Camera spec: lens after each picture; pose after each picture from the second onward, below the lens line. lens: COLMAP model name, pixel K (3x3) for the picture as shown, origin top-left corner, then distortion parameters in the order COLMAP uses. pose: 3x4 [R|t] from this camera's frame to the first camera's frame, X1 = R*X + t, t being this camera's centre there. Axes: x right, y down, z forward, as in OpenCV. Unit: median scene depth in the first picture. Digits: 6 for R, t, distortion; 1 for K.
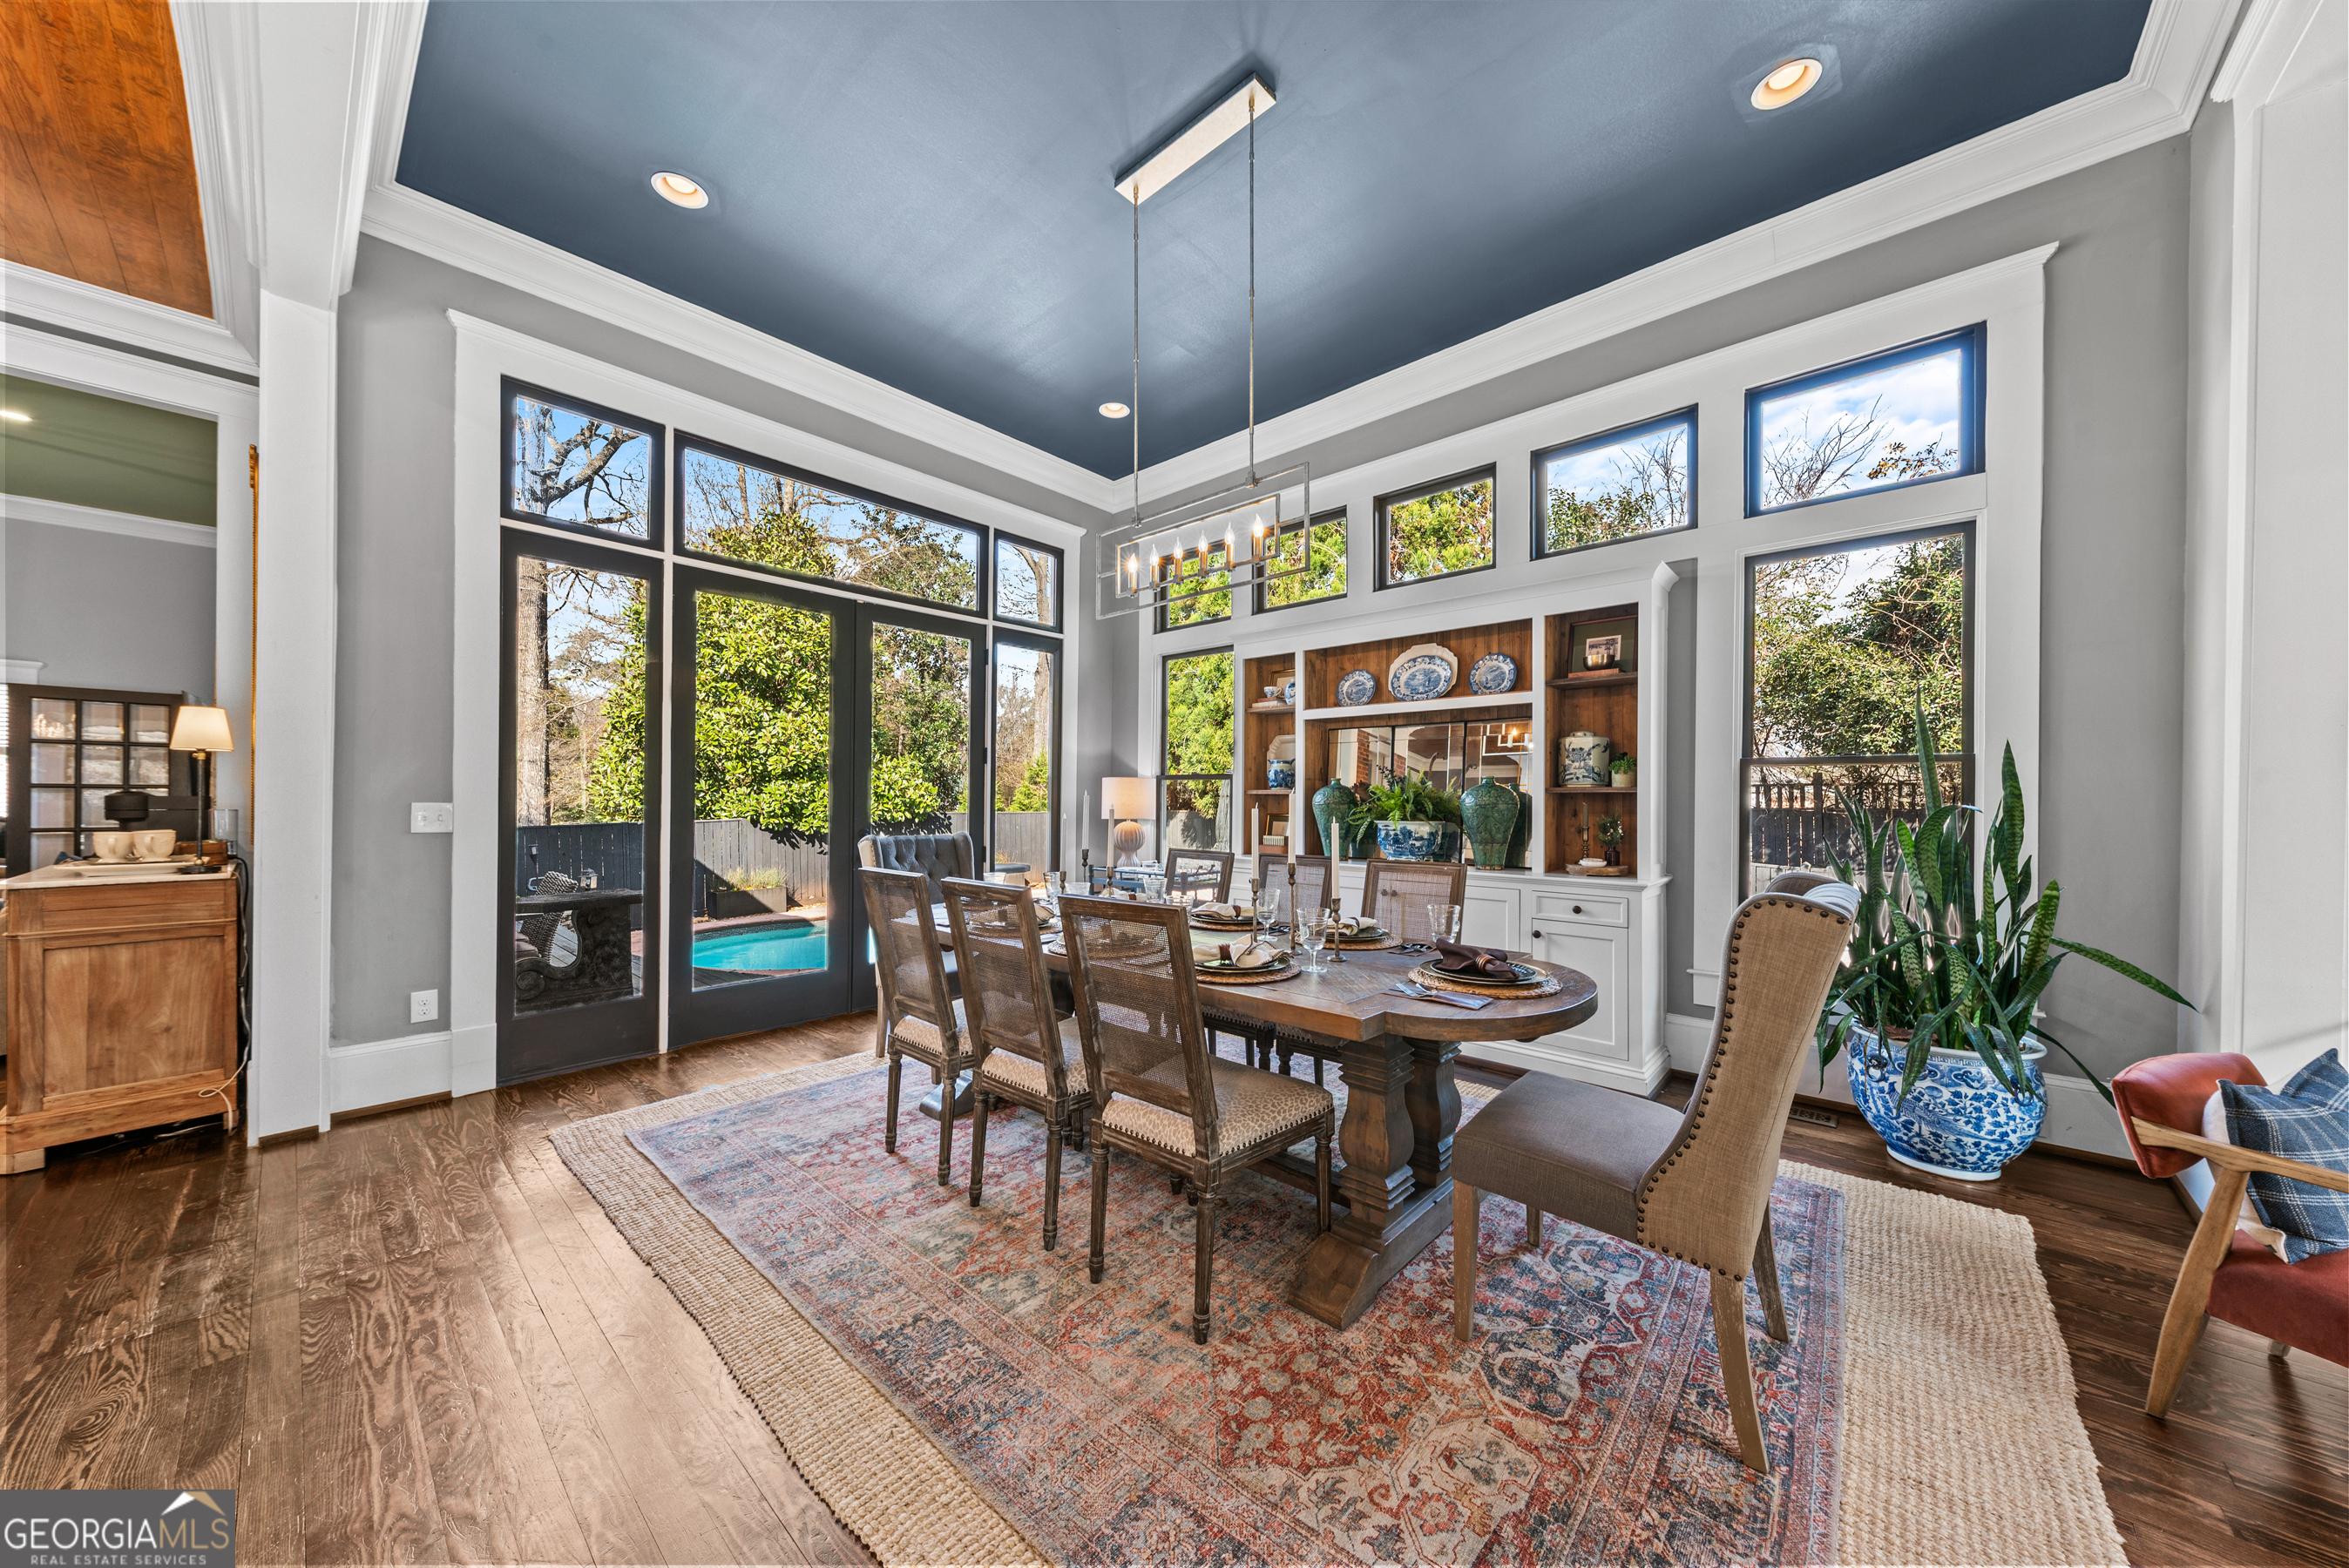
lens RADIAL K [[803.8, 0, 1176.7], [0, 803.8, 800.0], [0, 0, 1]] dist [0.009426, 0.000135]
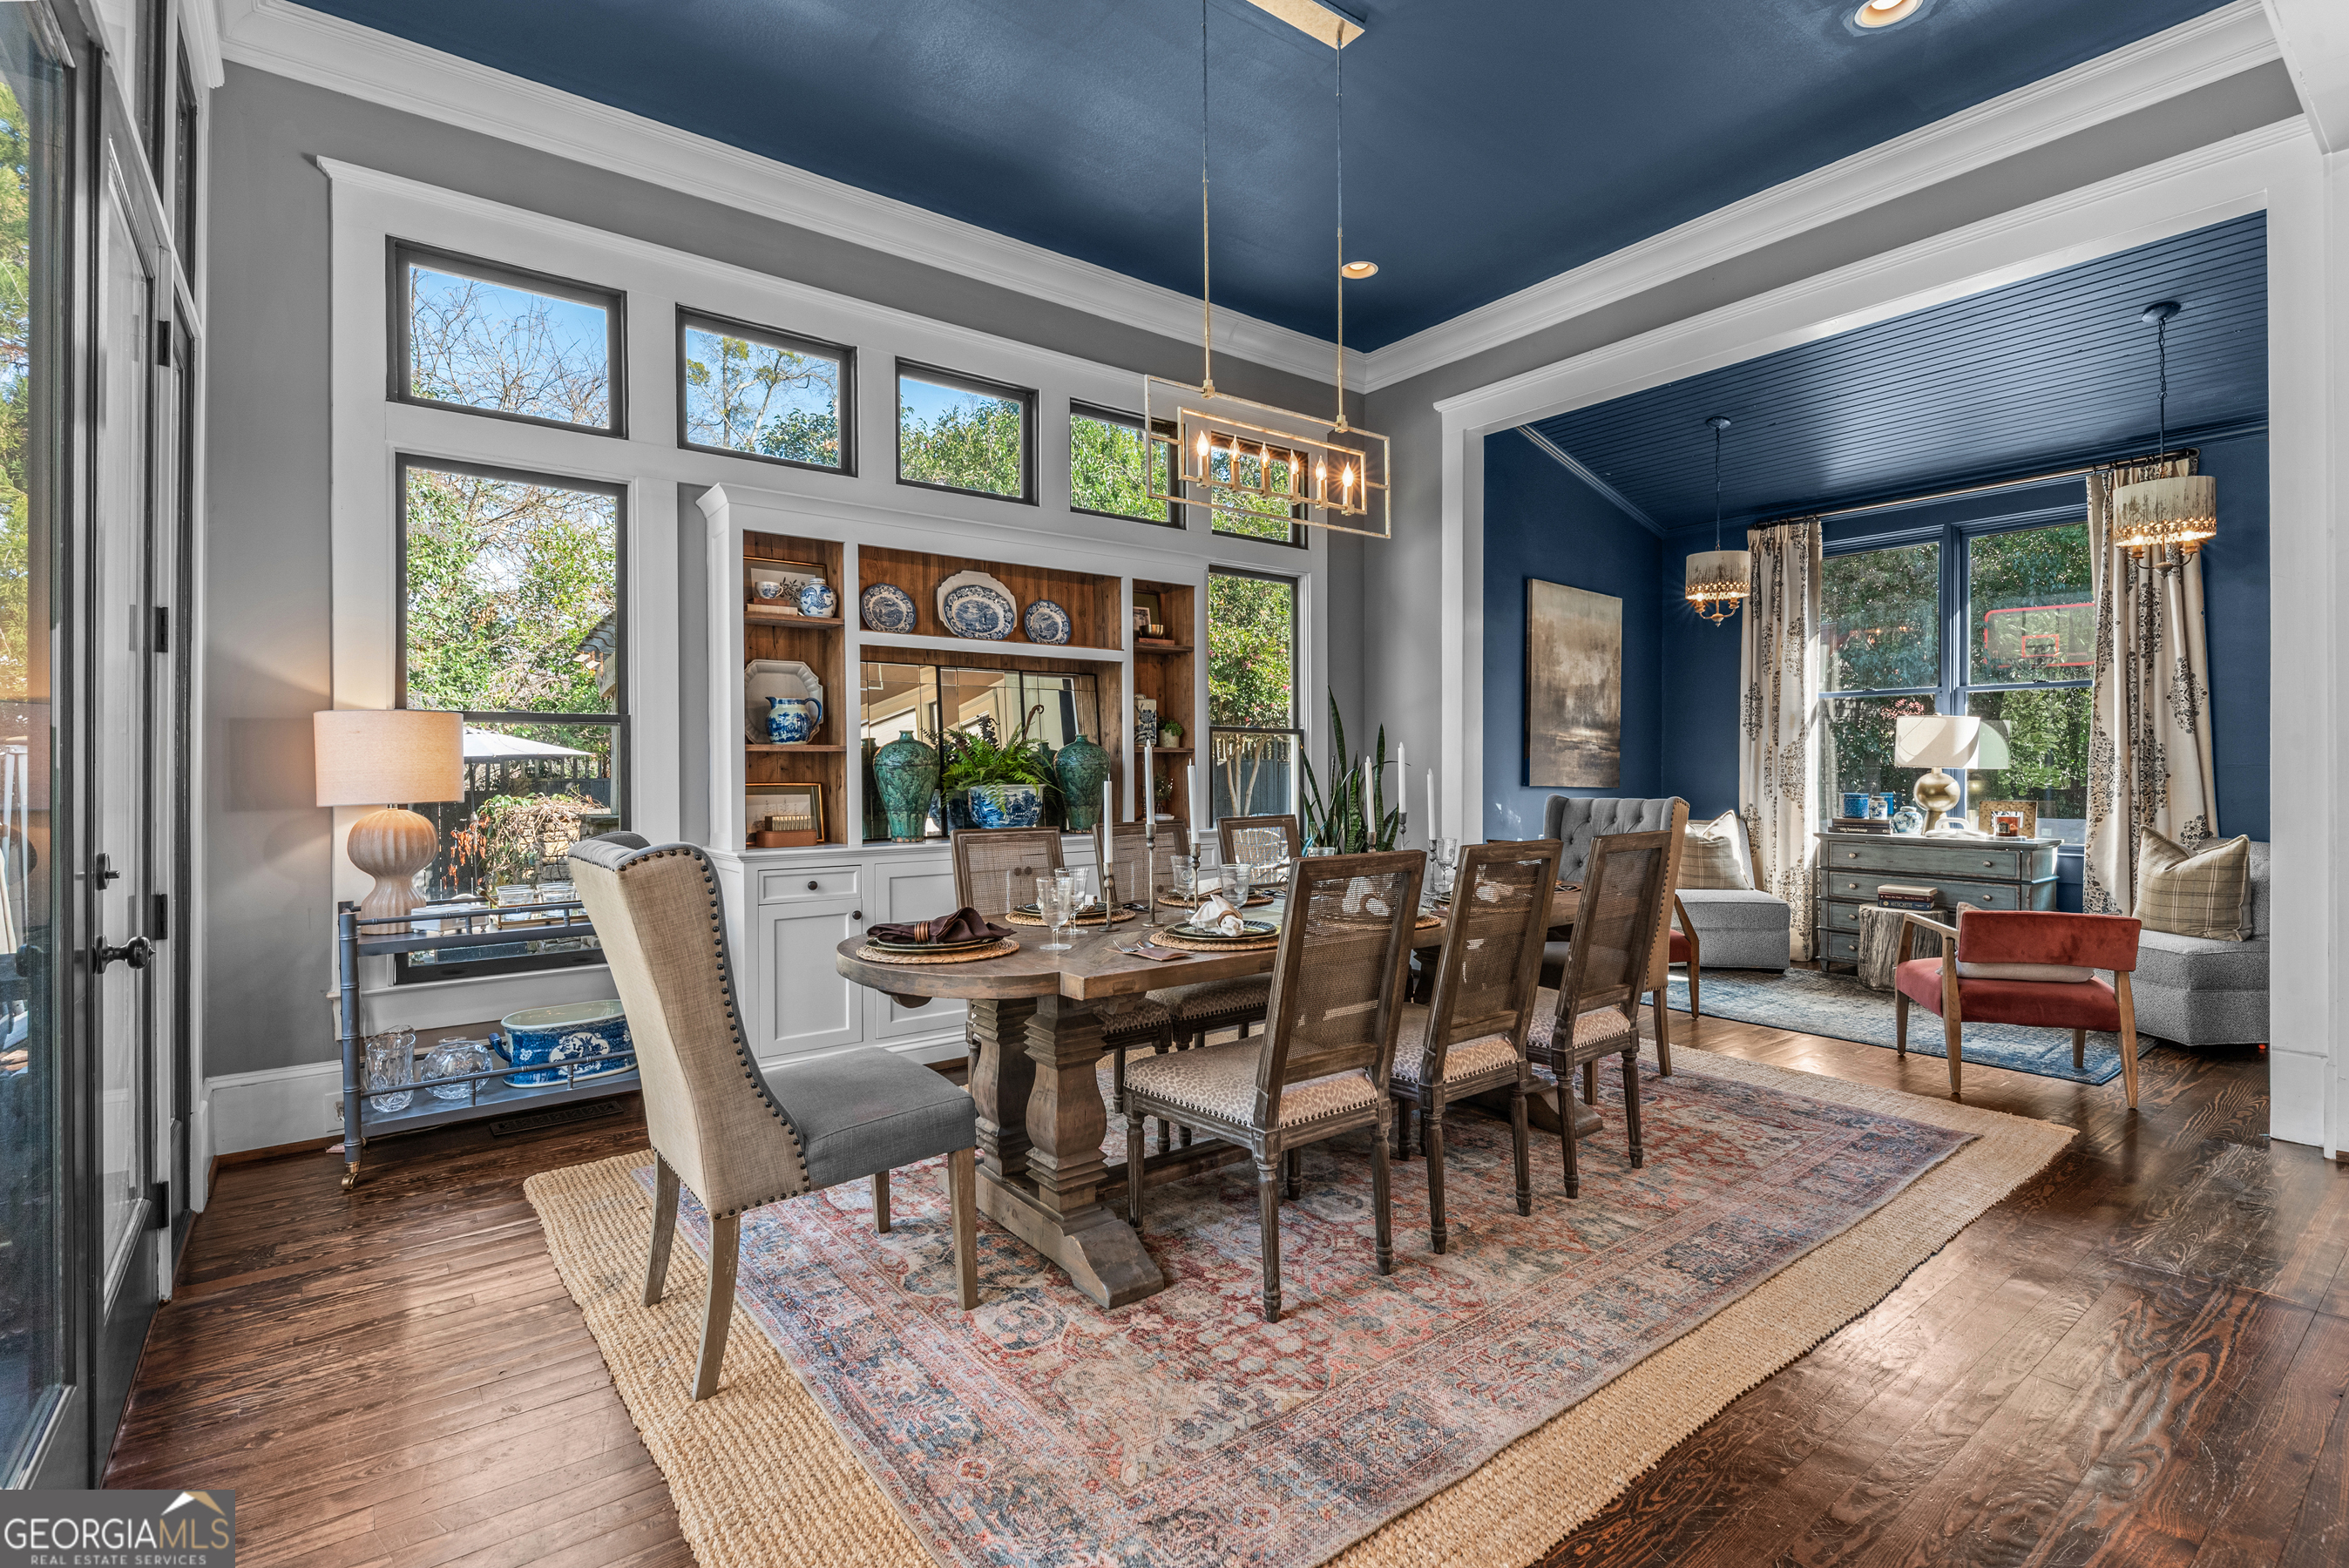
lens RADIAL K [[1073.9, 0, 1234.2], [0, 1073.9, 776.7], [0, 0, 1]] dist [-0.015369, -0.000213]
pose [[0.153268, -0.005140, 0.988171, -0.990198], [0.010460, 0.999939, 0.003579, 0.020006], [-0.988129, 0.009788, 0.153312, 0.774107]]
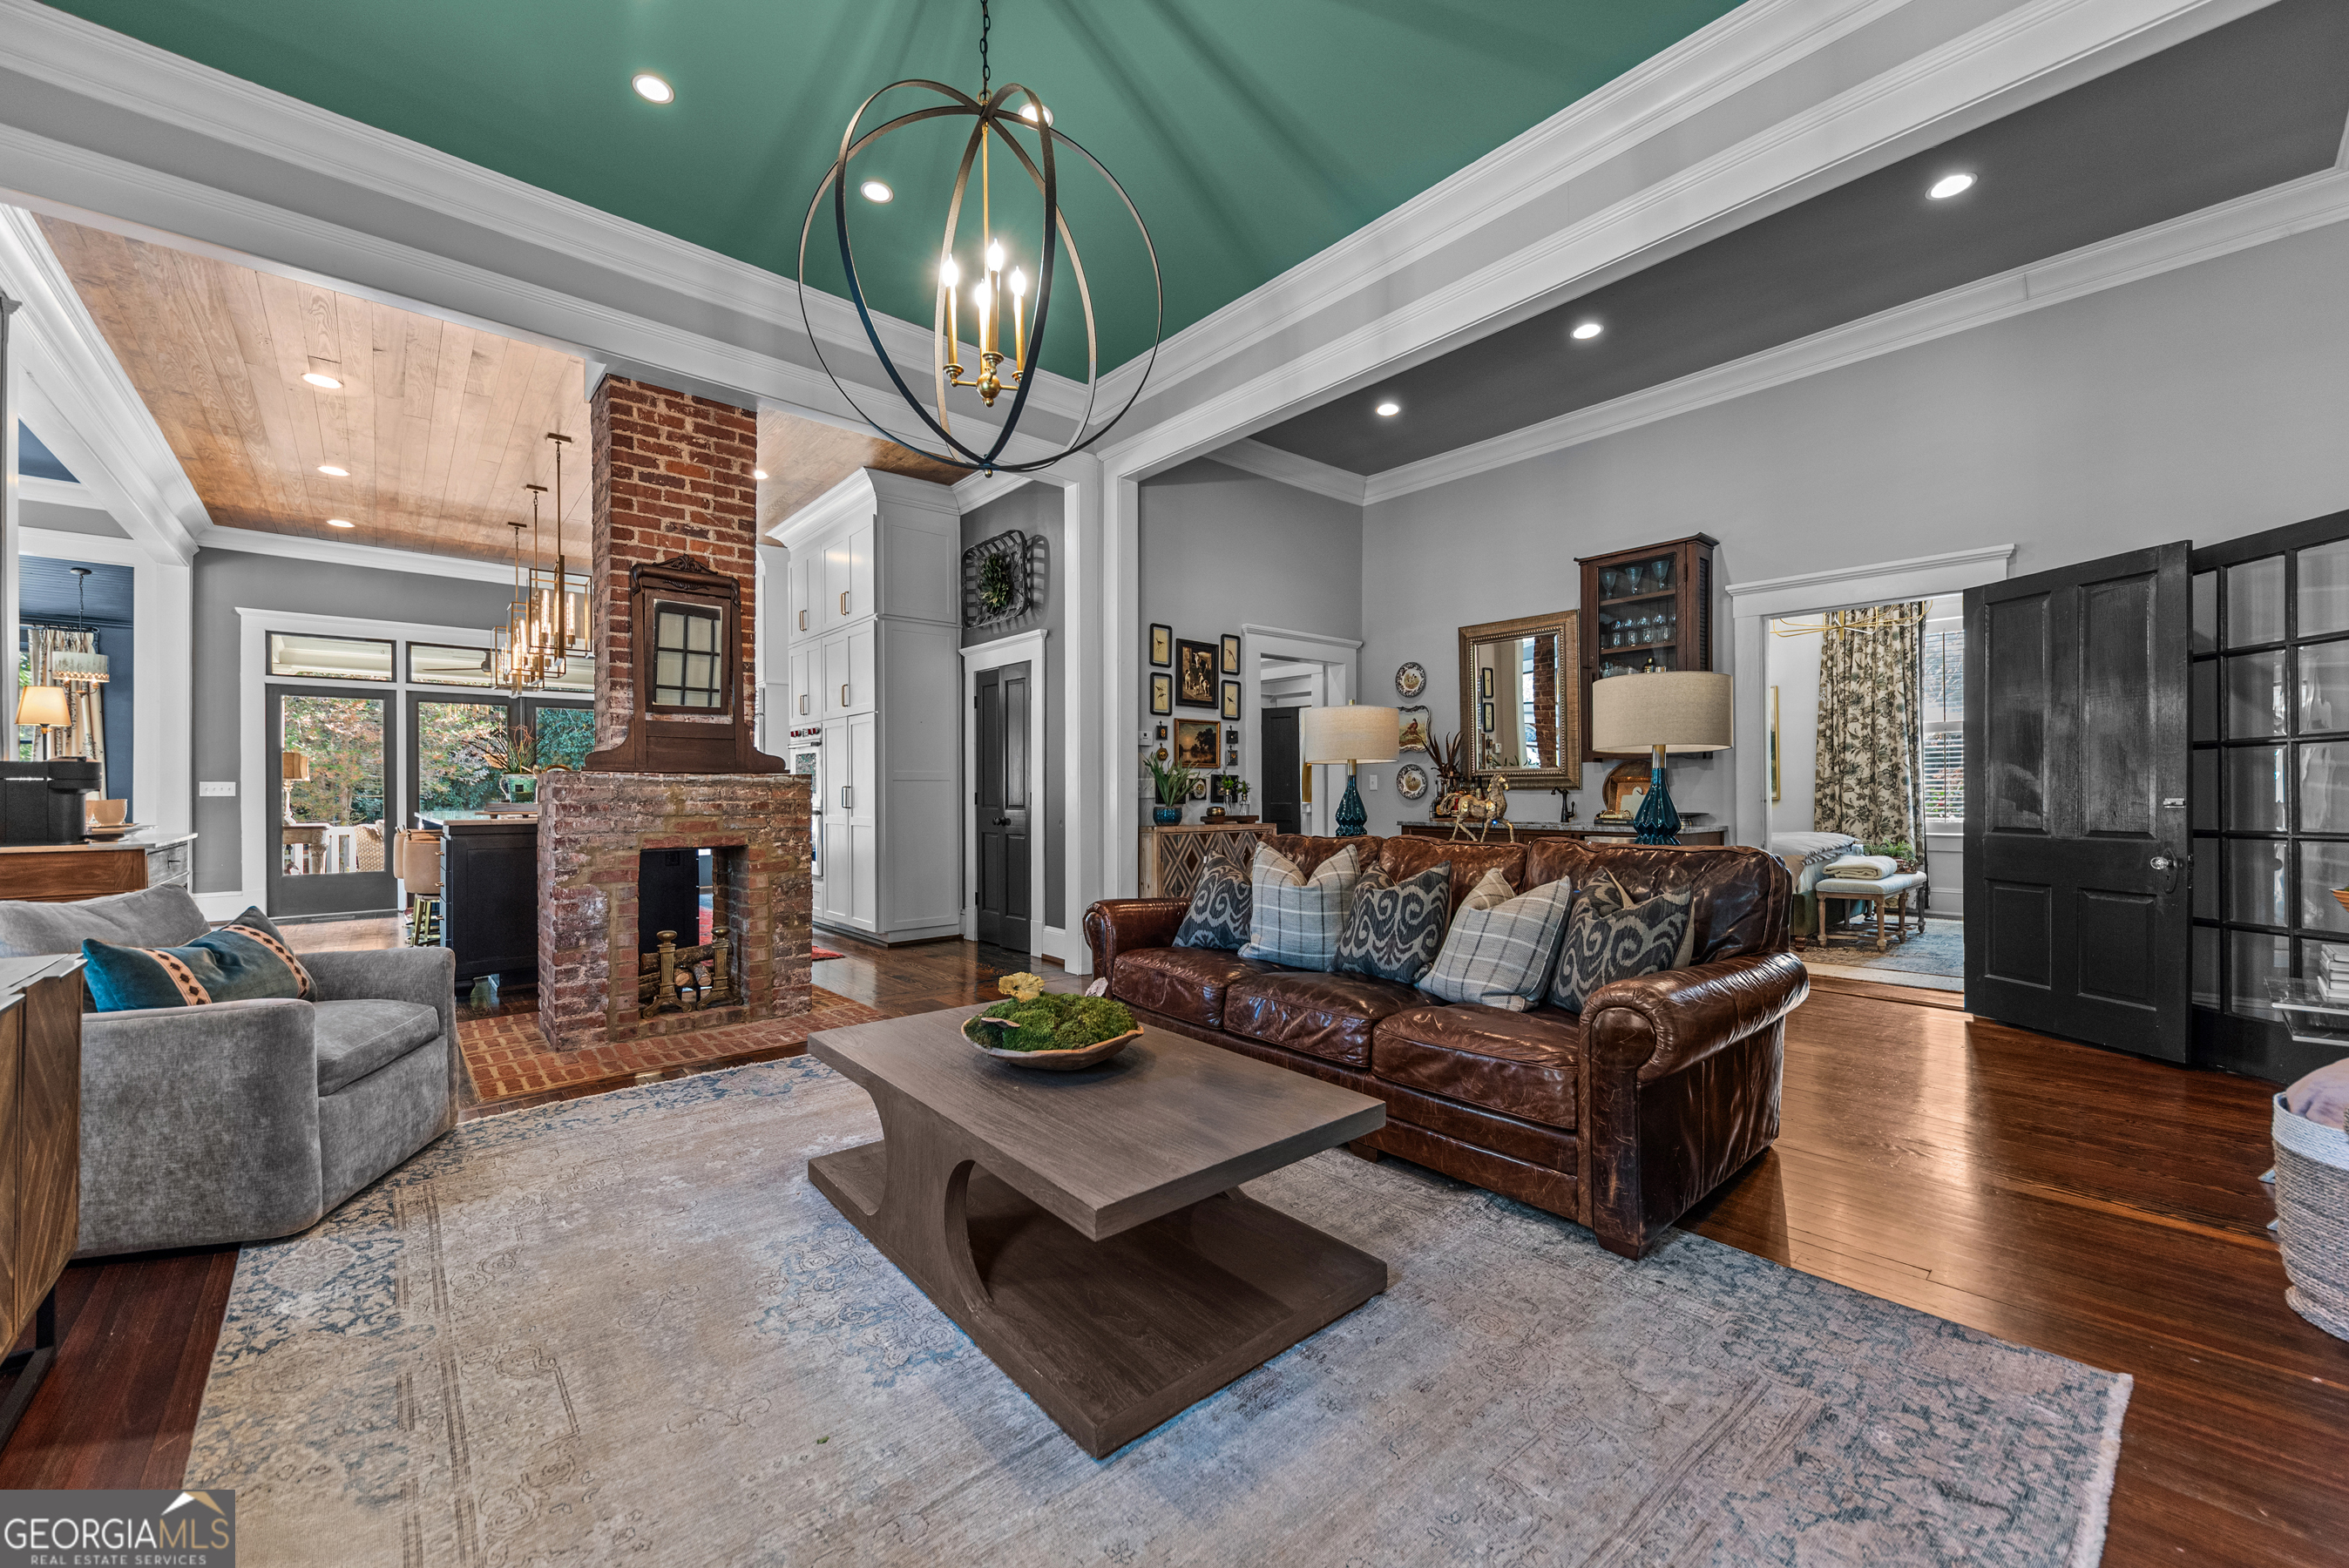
lens RADIAL K [[931.1, 0, 1223.7], [0, 931.1, 796.2], [0, 0, 1]] dist [0.003935, -0.000034]
pose [[-0.994947, -0.003640, 0.100332, -2.921554], [-0.002954, 0.999971, 0.006986, 0.025519], [-0.100355, 0.006654, -0.994929, 2.099069]]
